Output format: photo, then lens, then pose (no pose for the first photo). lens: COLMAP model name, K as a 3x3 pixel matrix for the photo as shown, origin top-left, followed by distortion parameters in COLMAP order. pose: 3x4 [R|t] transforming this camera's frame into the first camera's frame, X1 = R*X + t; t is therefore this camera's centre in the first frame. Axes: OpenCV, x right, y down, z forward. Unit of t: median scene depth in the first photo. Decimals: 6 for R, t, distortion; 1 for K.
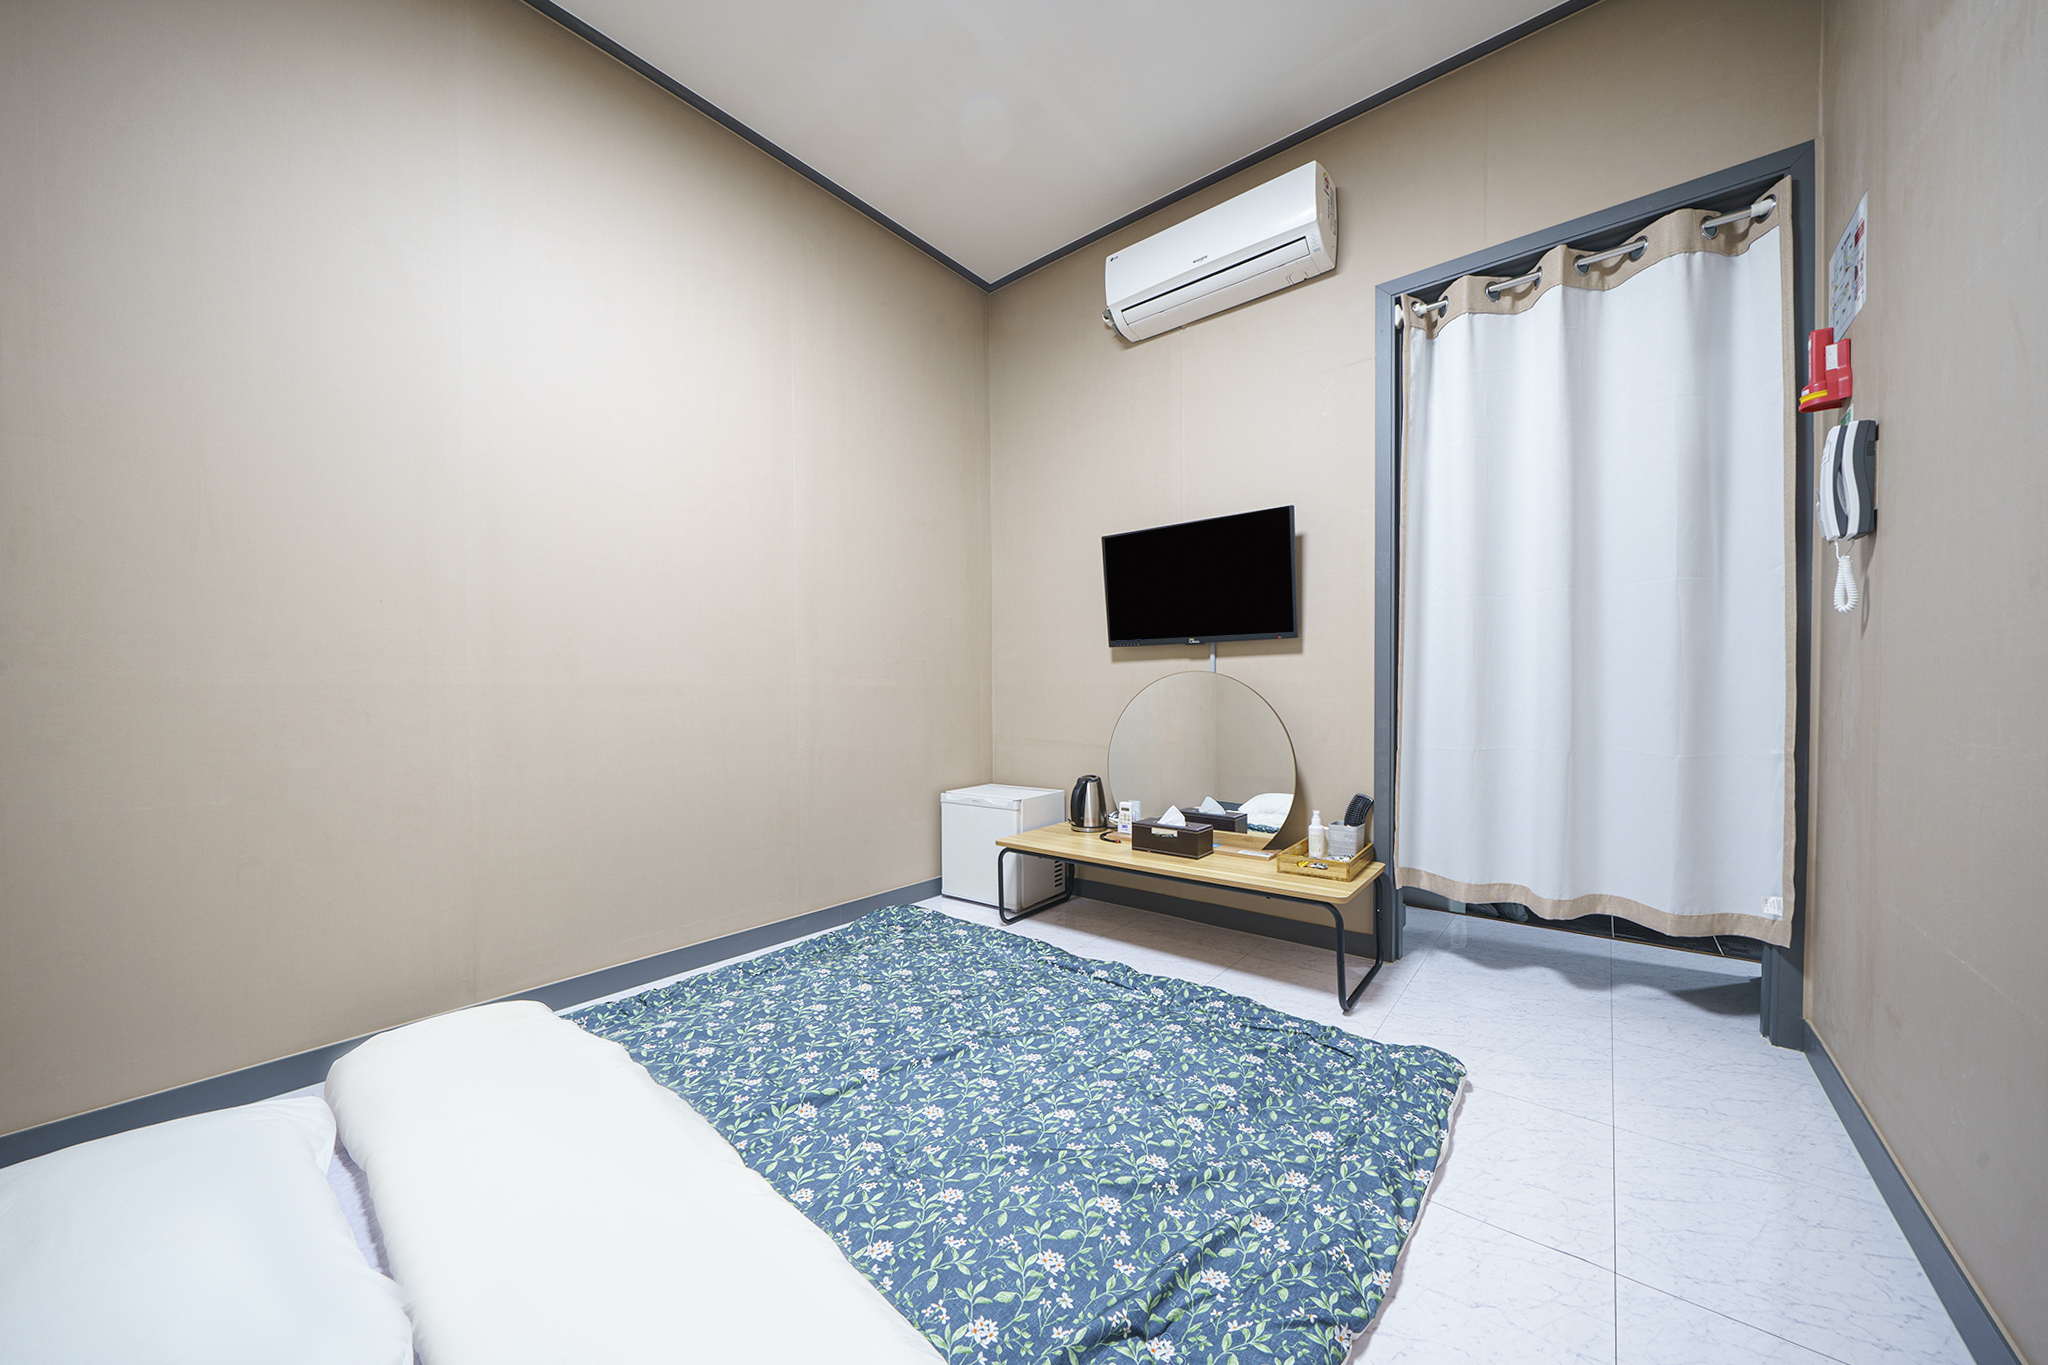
lens RADIAL K [[707.7, 0, 1027.9], [0, 707.7, 709.3], [0, 0, 1]] dist [-0.000101, 0.000034]
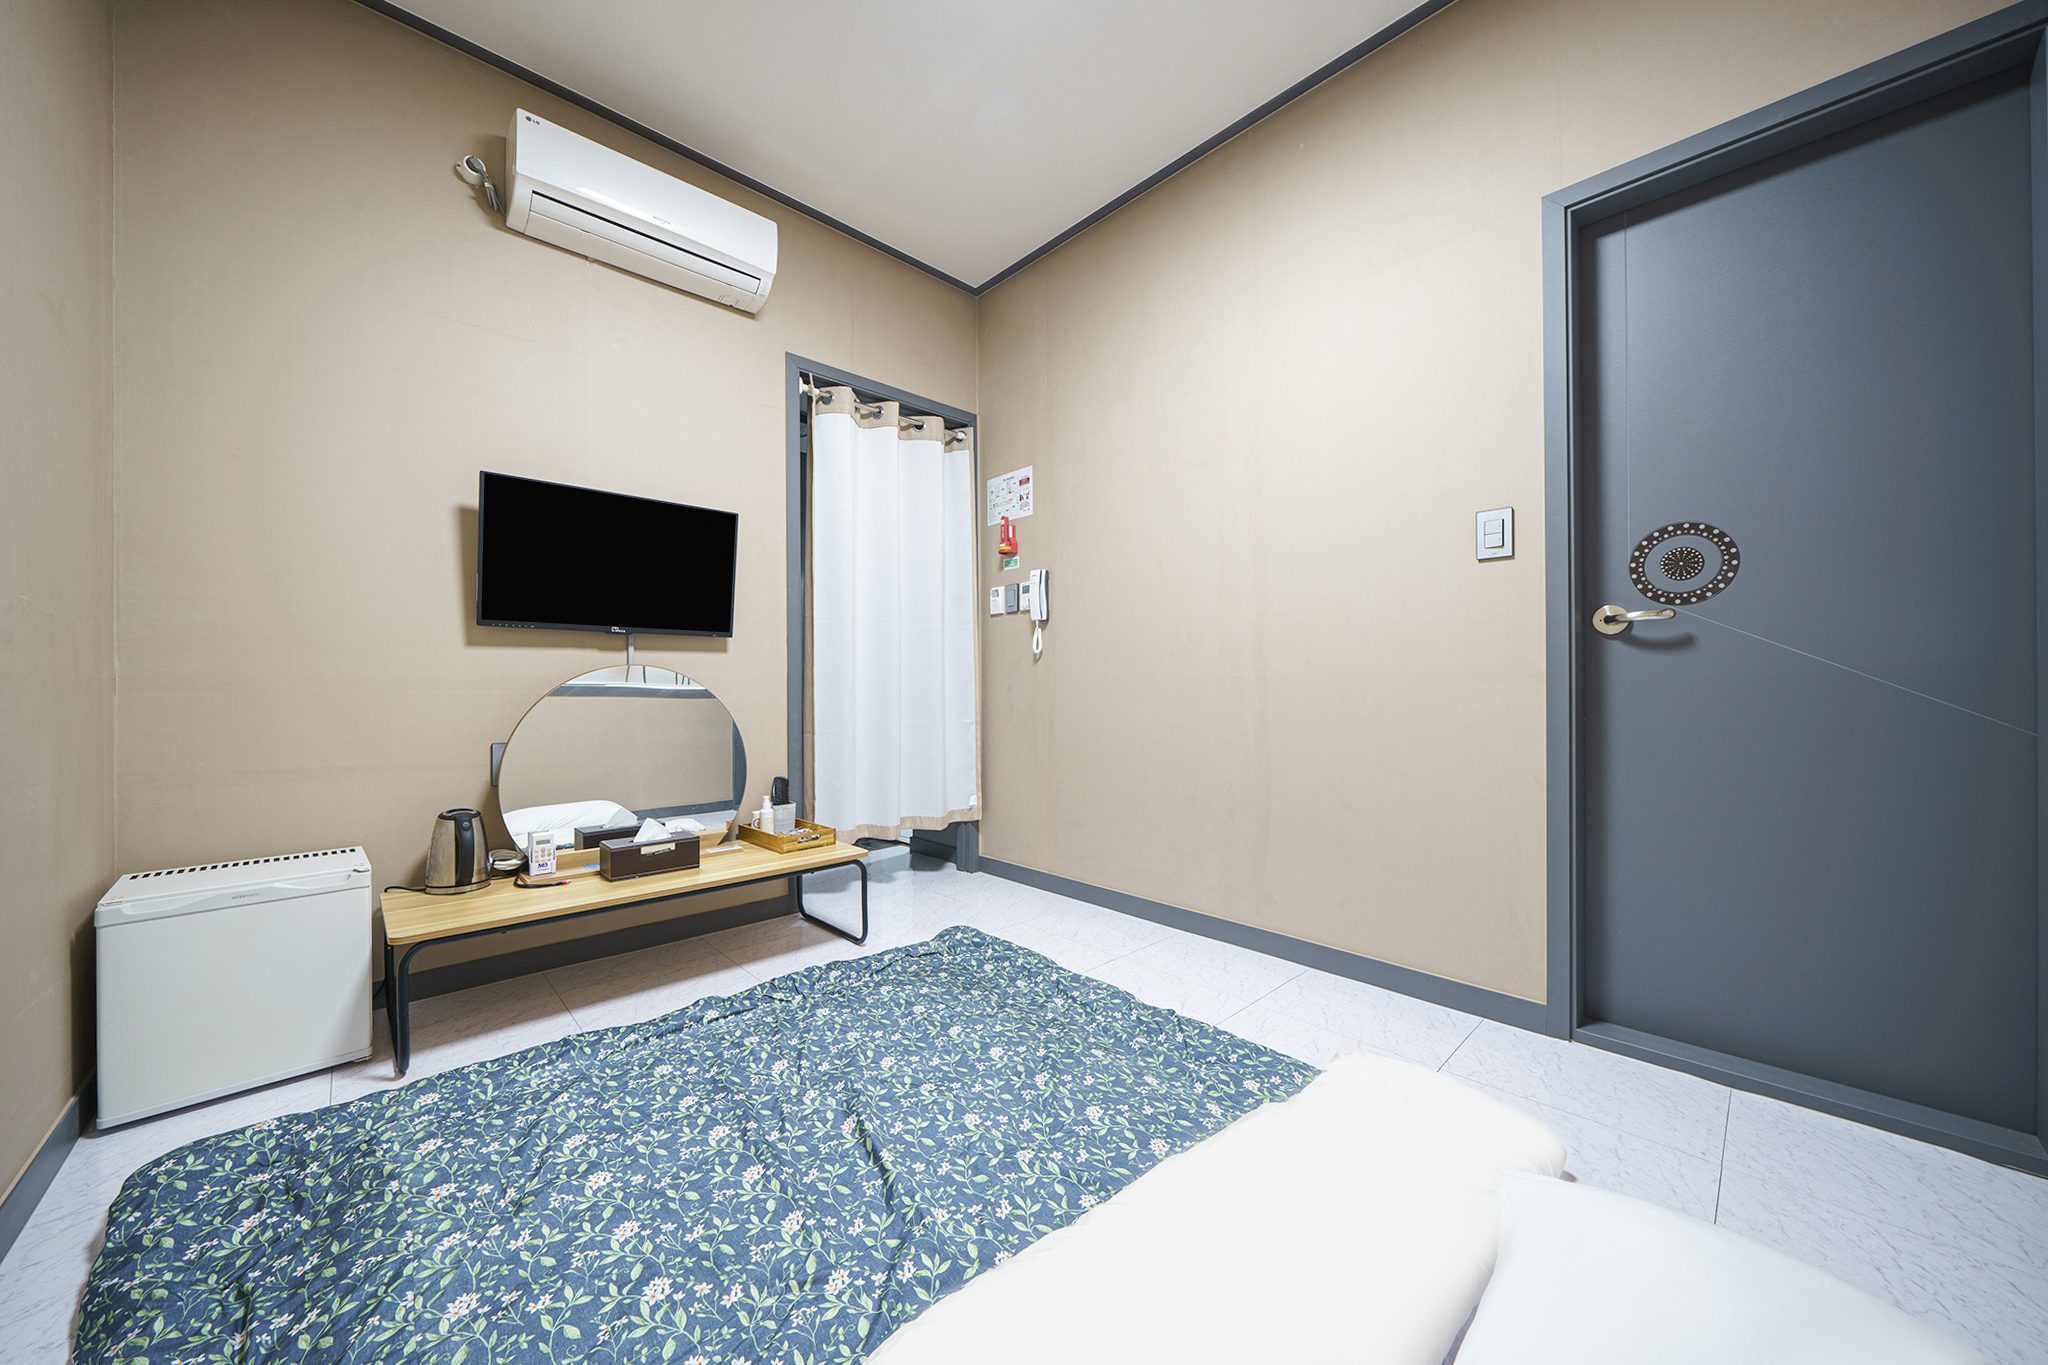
lens RADIAL K [[695.2, 0, 1013.7], [0, 695.2, 688.0], [0, 0, 1]] dist [-0.002346, 0.000047]
pose [[0.164487, 0.001519, 0.986378, -0.593902], [0.023582, 0.999707, -0.005472, -0.010359], [-0.986097, 0.024161, 0.164403, 0.427923]]
